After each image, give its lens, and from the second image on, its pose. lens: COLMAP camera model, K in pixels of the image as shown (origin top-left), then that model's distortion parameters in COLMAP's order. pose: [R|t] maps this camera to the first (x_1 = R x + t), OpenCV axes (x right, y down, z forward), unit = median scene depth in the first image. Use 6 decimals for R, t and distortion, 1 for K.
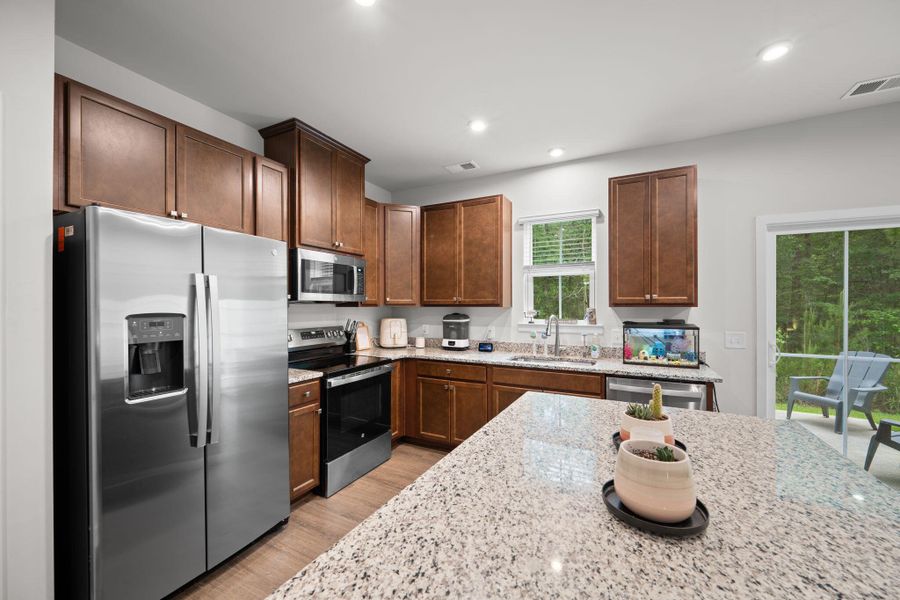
lens RADIAL K [[353.4, 0, 450.4], [0, 353.4, 302.5], [0, 0, 1]] dist [0.000491, -0.000070]
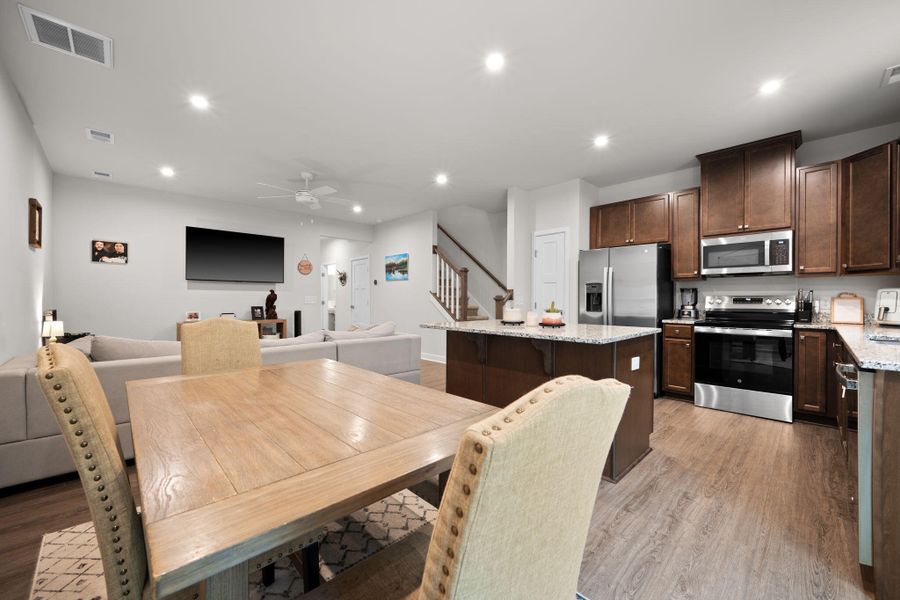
lens RADIAL K [[353.4, 0, 450.4], [0, 353.4, 302.5], [0, 0, 1]] dist [0.000491, -0.000070]
pose [[-0.319778, 0.007029, -0.947467, 1.079926], [0.007908, 0.999957, 0.004750, 0.078695], [0.947460, -0.005974, -0.319820, 0.386526]]
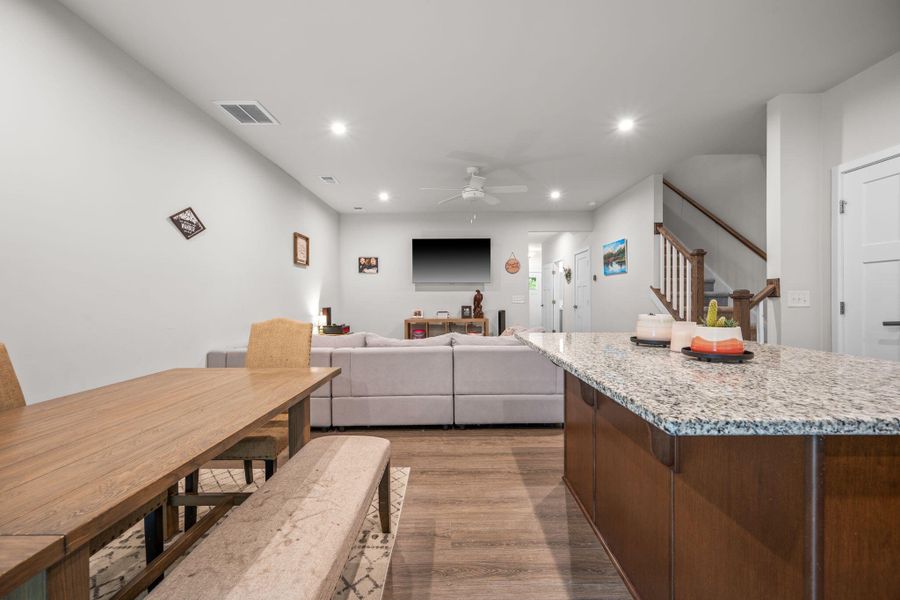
lens RADIAL K [[354.0, 0, 451.0], [0, 354.0, 301.0], [0, 0, 1]] dist [0.000017, 0.000083]
pose [[-0.889287, 0.008393, -0.457273, 0.625814], [0.011483, 0.999926, -0.003980, 0.079797], [0.457206, -0.008791, -0.889317, 0.557305]]
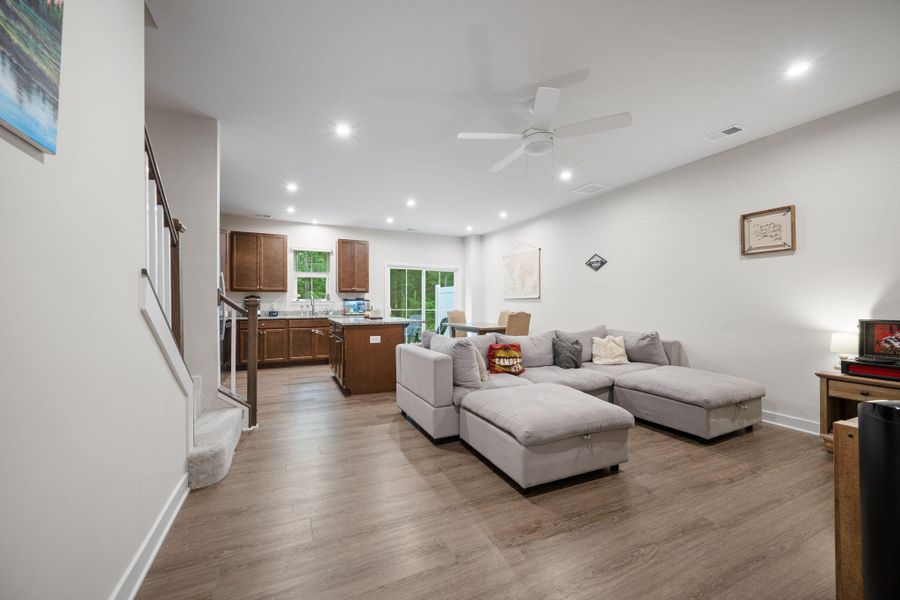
lens RADIAL K [[351.0, 0, 451.1], [0, 351.0, 301.1], [0, 0, 1]] dist [-0.000251, 0.000019]
pose [[0.607508, 0.003078, 0.794307, -0.883697], [-0.005408, 0.999985, 0.000261, 0.059643], [-0.794295, -0.004454, 0.607516, -0.955160]]
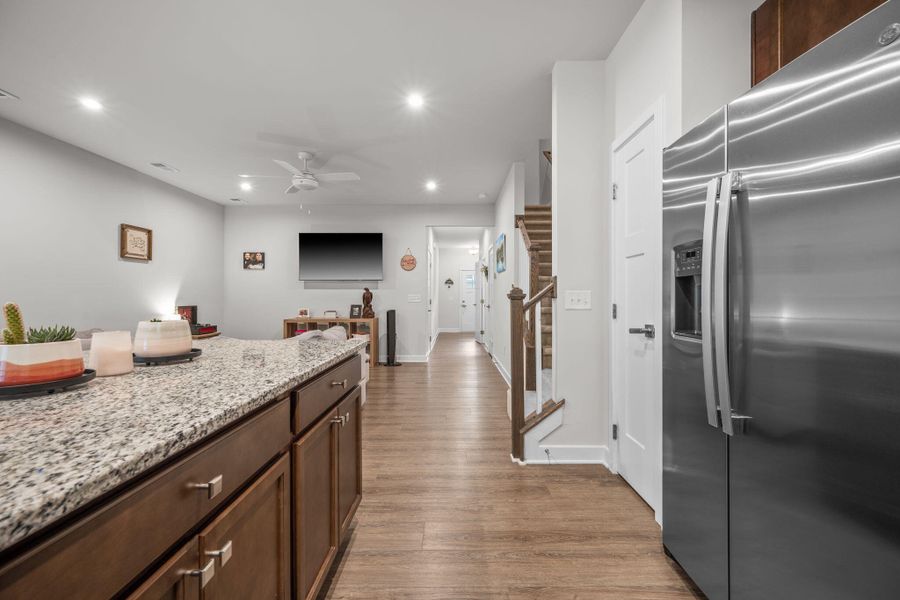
lens RADIAL K [[355.9, 0, 450.6], [0, 355.9, 292.9], [0, 0, 1]] dist [0.000852, 0.000162]
pose [[-0.891822, -0.005380, -0.452355, 0.039010], [0.005157, 0.999743, -0.022057, 0.081347], [0.452358, -0.022004, -0.891565, 0.717354]]
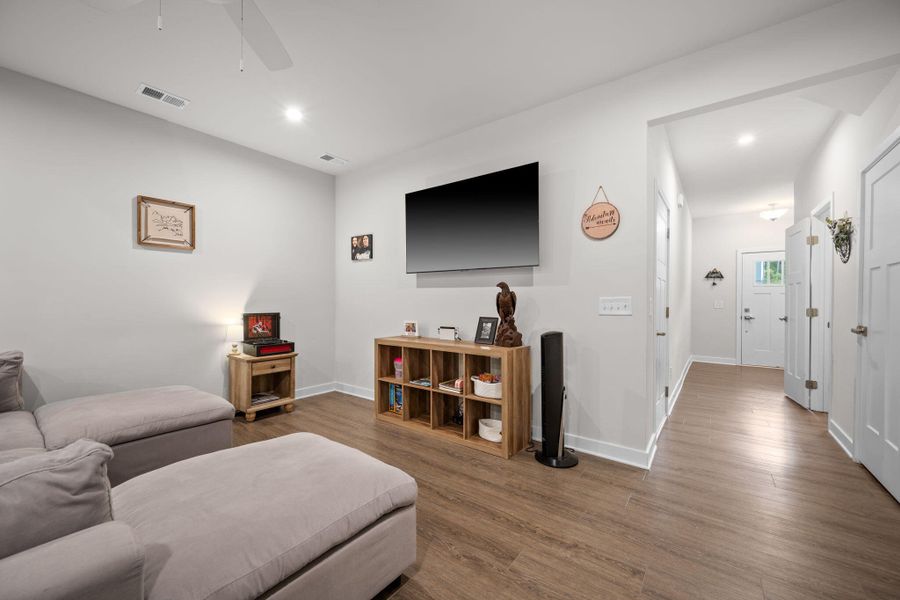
lens RADIAL K [[351.0, 0, 451.1], [0, 351.0, 301.1], [0, 0, 1]] dist [-0.000251, 0.000019]
pose [[-0.985403, -0.004299, 0.170185, -0.427826], [-0.005604, 0.999958, -0.007190, 0.064649], [-0.170147, -0.008039, -0.985386, -0.249145]]
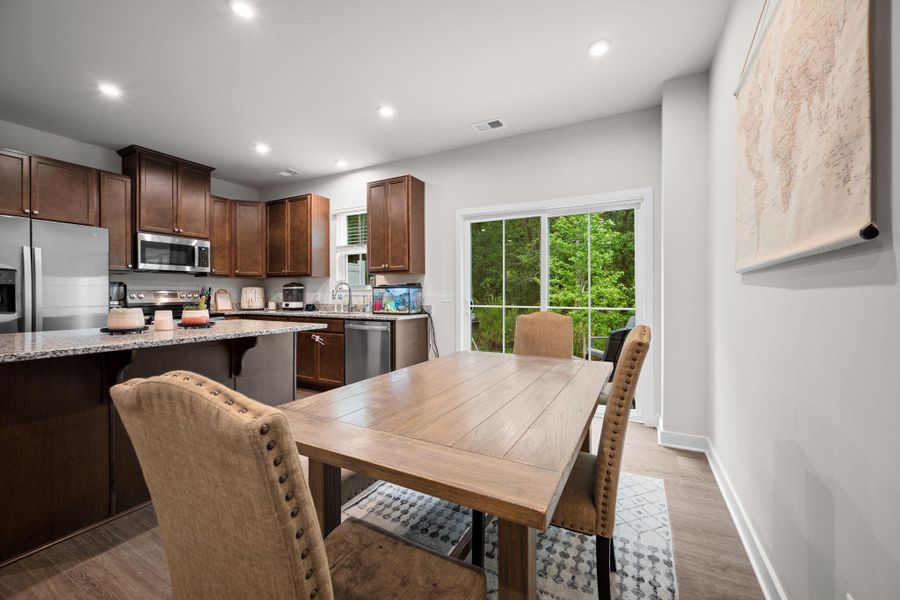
lens RADIAL K [[355.9, 0, 450.6], [0, 355.9, 292.9], [0, 0, 1]] dist [0.000852, 0.000162]
pose [[0.999914, -0.000645, -0.013123, 0.721136], [0.000729, 0.999979, 0.006371, 0.070168], [0.013119, -0.006380, 0.999894, -0.375577]]
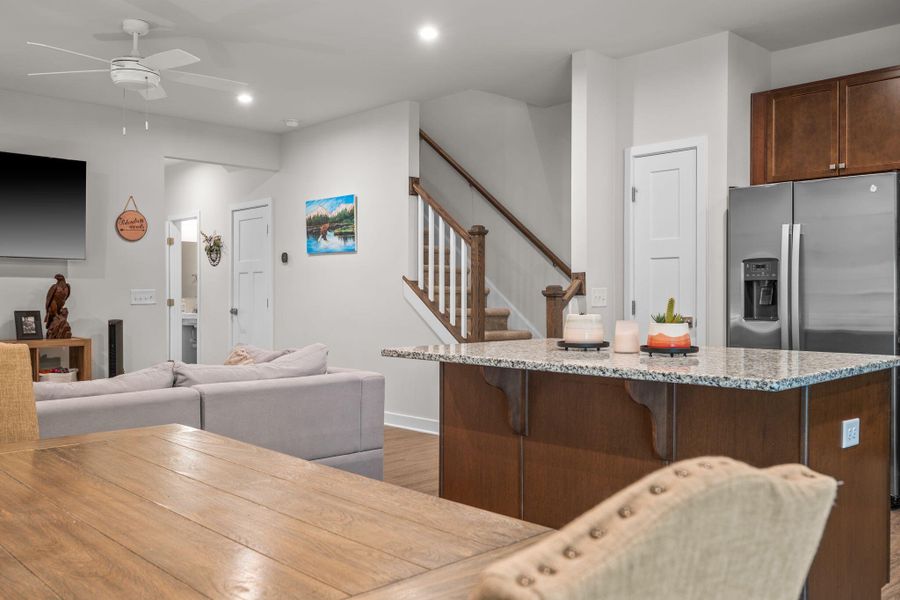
lens RADIAL K [[772.4, 0, 448.3], [0, 772.4, 298.1], [0, 0, 1]] dist [-0.003742, 0.003065]
pose [[-0.319726, 0.003711, -0.947503, 1.084614], [0.010062, 0.999949, 0.000521, 0.078753], [0.947457, -0.009367, -0.319747, 0.388261]]
